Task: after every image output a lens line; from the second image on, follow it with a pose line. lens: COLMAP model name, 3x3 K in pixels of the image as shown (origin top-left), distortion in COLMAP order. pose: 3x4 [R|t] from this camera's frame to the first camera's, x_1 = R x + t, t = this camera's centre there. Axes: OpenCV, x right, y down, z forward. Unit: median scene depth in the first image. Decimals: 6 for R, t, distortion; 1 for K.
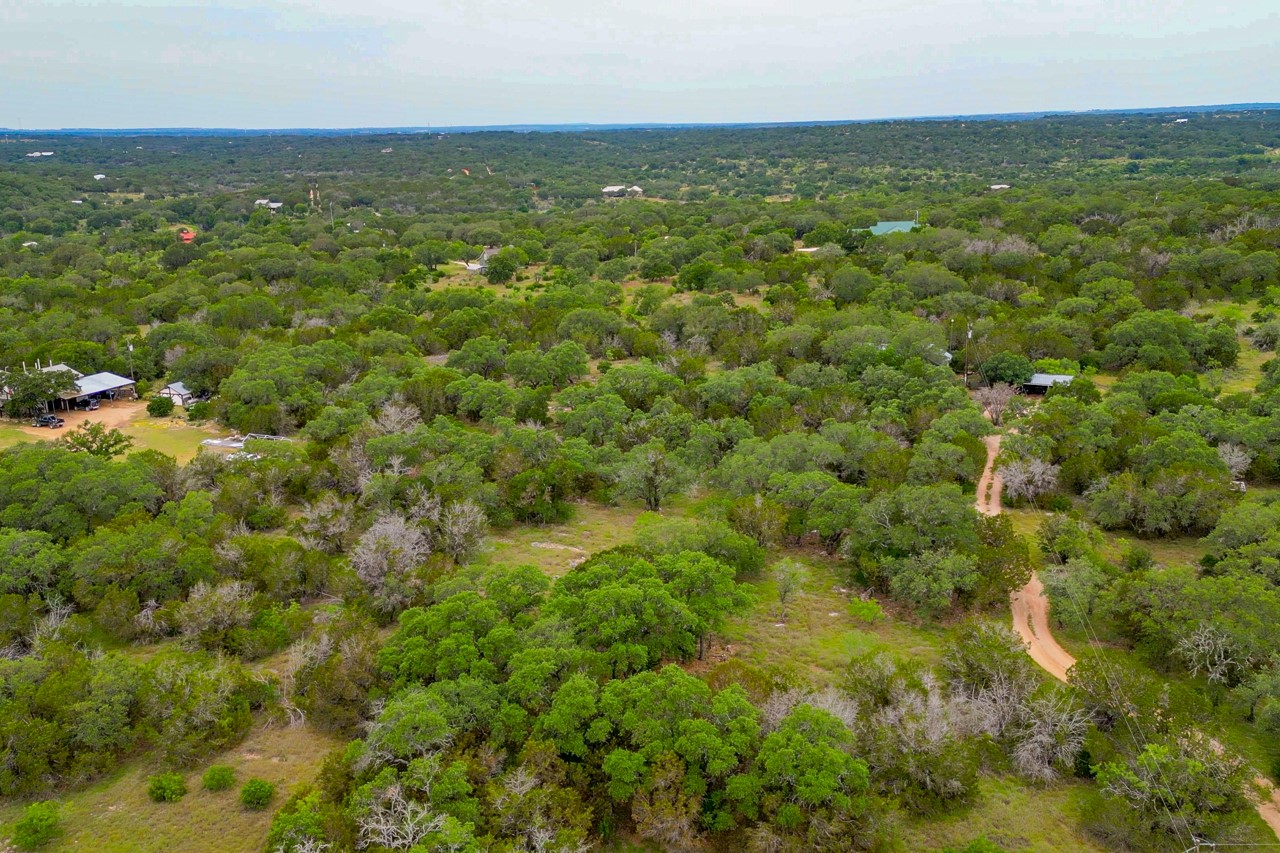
lens RADIAL K [[1112.1, 0, 640.0], [0, 1112.1, 426.5], [0, 0, 1]] dist [0.120232, -0.217831]
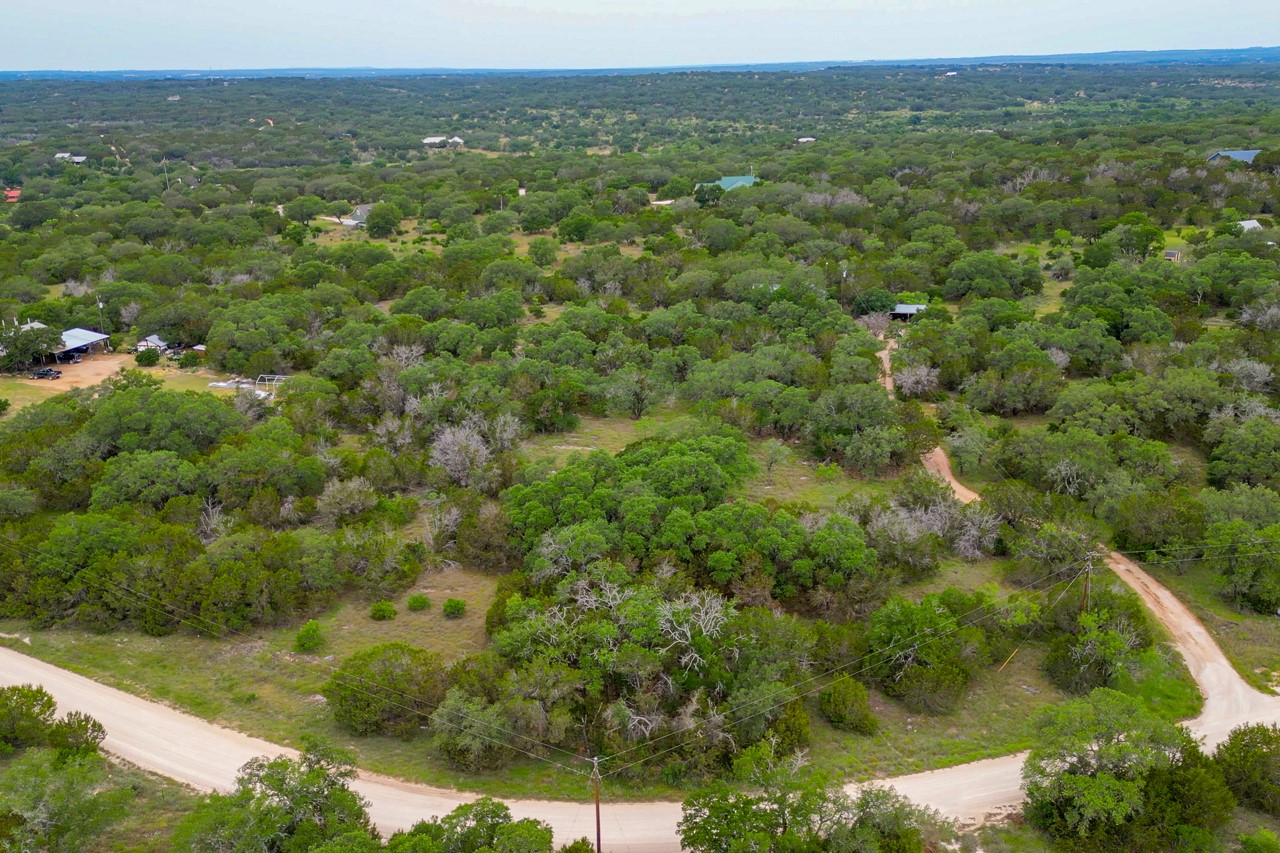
lens RADIAL K [[1112.1, 0, 640.0], [0, 1112.1, 426.5], [0, 0, 1]] dist [0.120232, -0.217831]
pose [[0.983991, -0.048028, 0.171623, -0.104793], [0.040424, 0.998051, 0.047530, 0.012585], [-0.173572, -0.039832, 0.984015, -0.127417]]
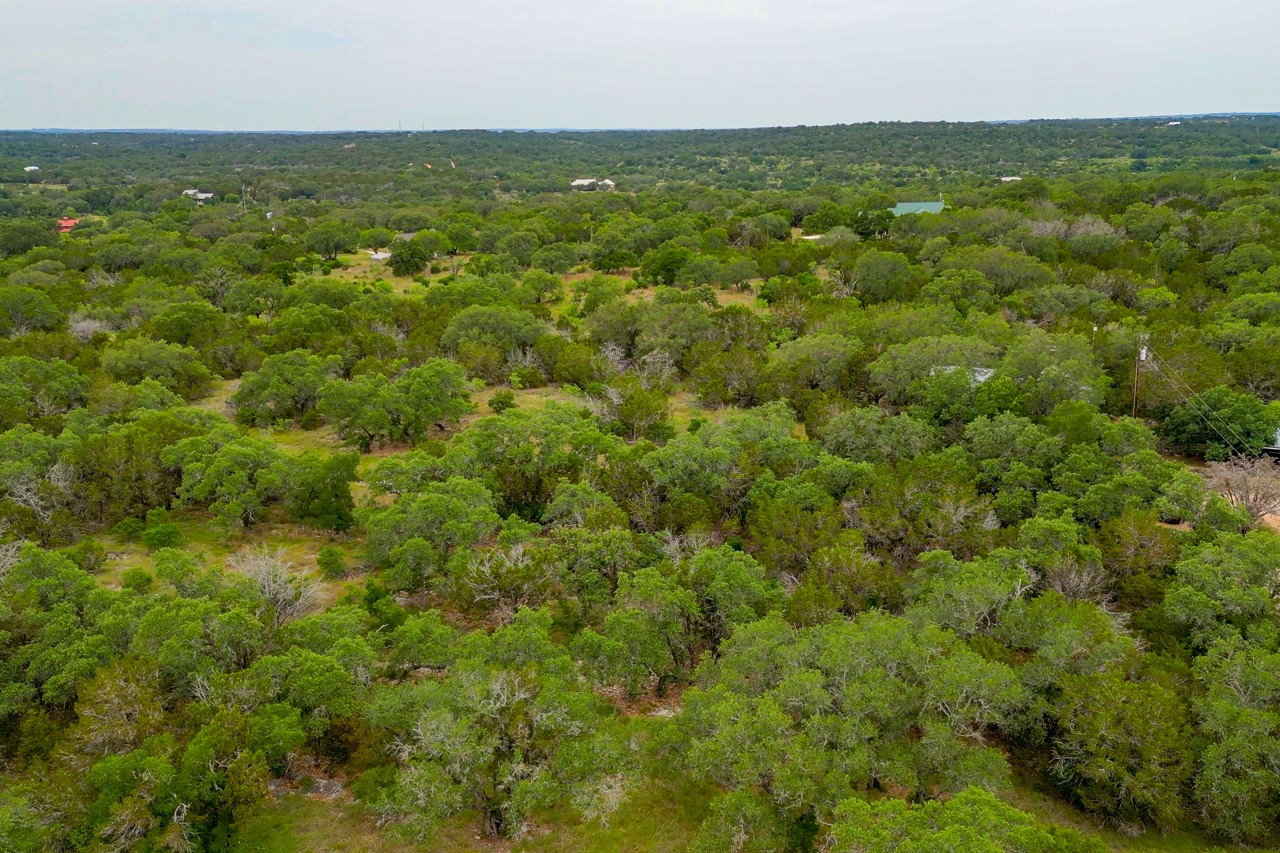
lens RADIAL K [[1112.1, 0, 640.0], [0, 1112.1, 426.5], [0, 0, 1]] dist [0.120232, -0.217831]
pose [[0.999829, 0.003323, 0.018211, 0.025671], [-0.003231, 0.999982, -0.005072, -0.030311], [-0.018227, 0.005012, 0.999821, 0.320614]]
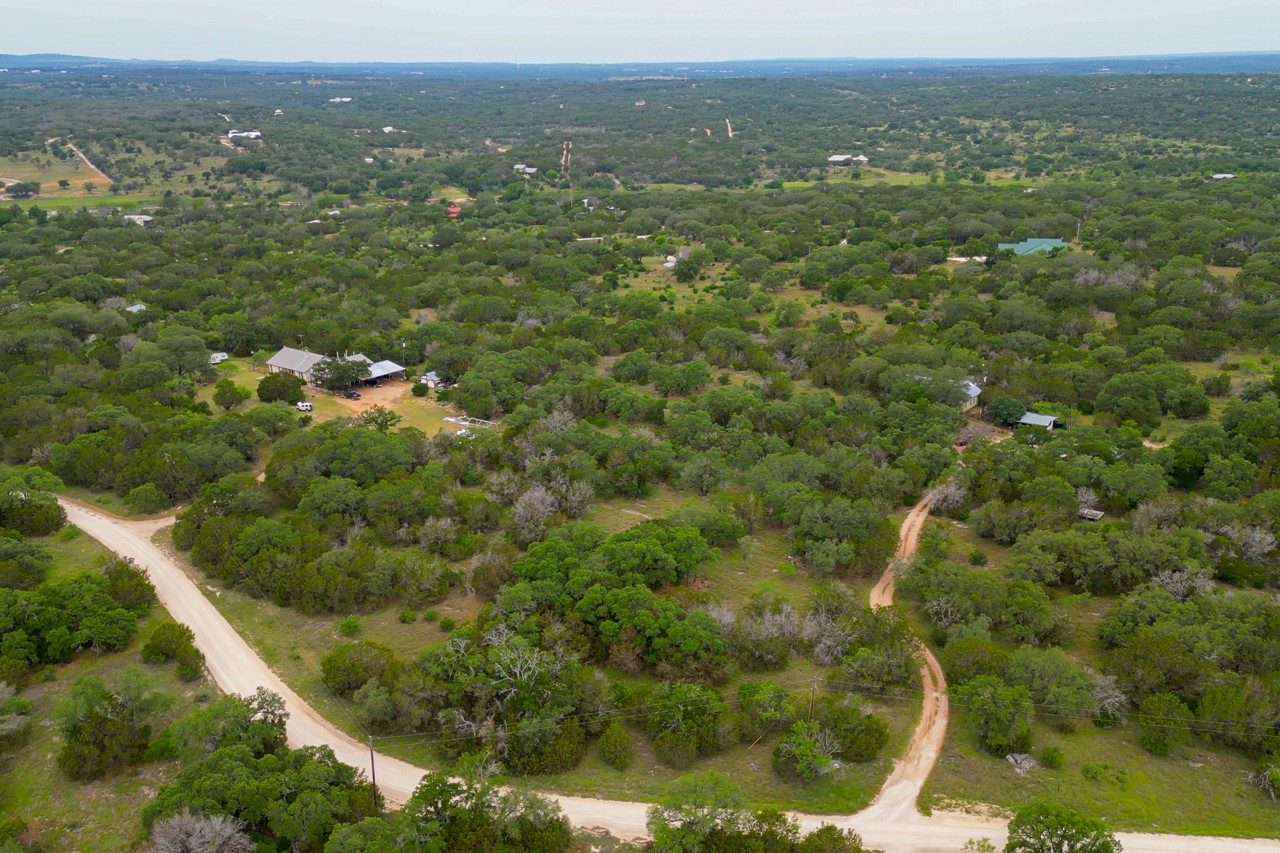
lens RADIAL K [[1112.1, 0, 640.0], [0, 1112.1, 426.5], [0, 0, 1]] dist [0.120232, -0.217831]
pose [[0.974855, 0.077693, -0.208860, 0.126421], [-0.066182, 0.995907, 0.061559, -0.057837], [0.212787, -0.046188, 0.976006, -0.283554]]
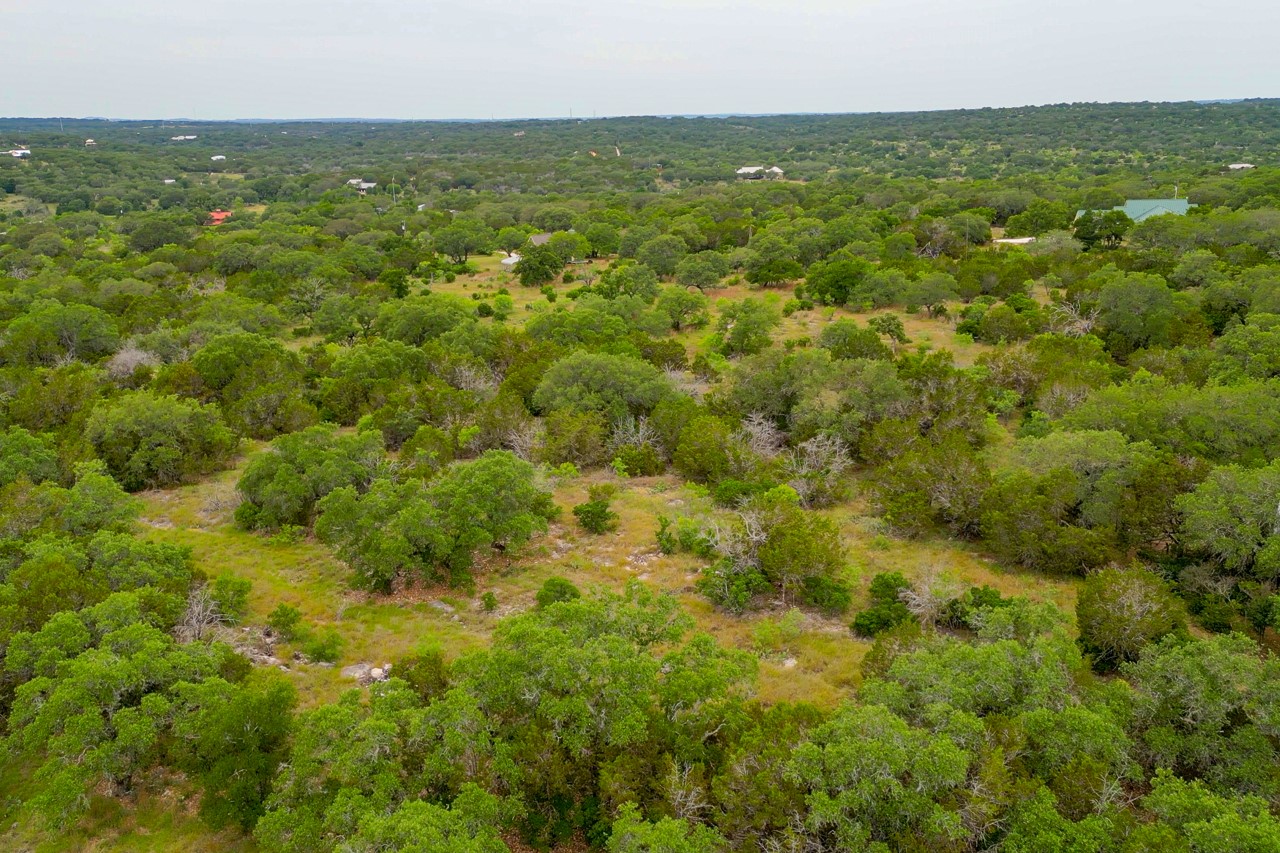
lens RADIAL K [[1112.1, 0, 640.0], [0, 1112.1, 426.5], [0, 0, 1]] dist [0.120232, -0.217831]
pose [[0.991501, 0.035618, -0.125128, 0.029416], [-0.034677, 0.999352, 0.009693, -0.072038], [0.125392, -0.005272, 0.992093, 0.475079]]
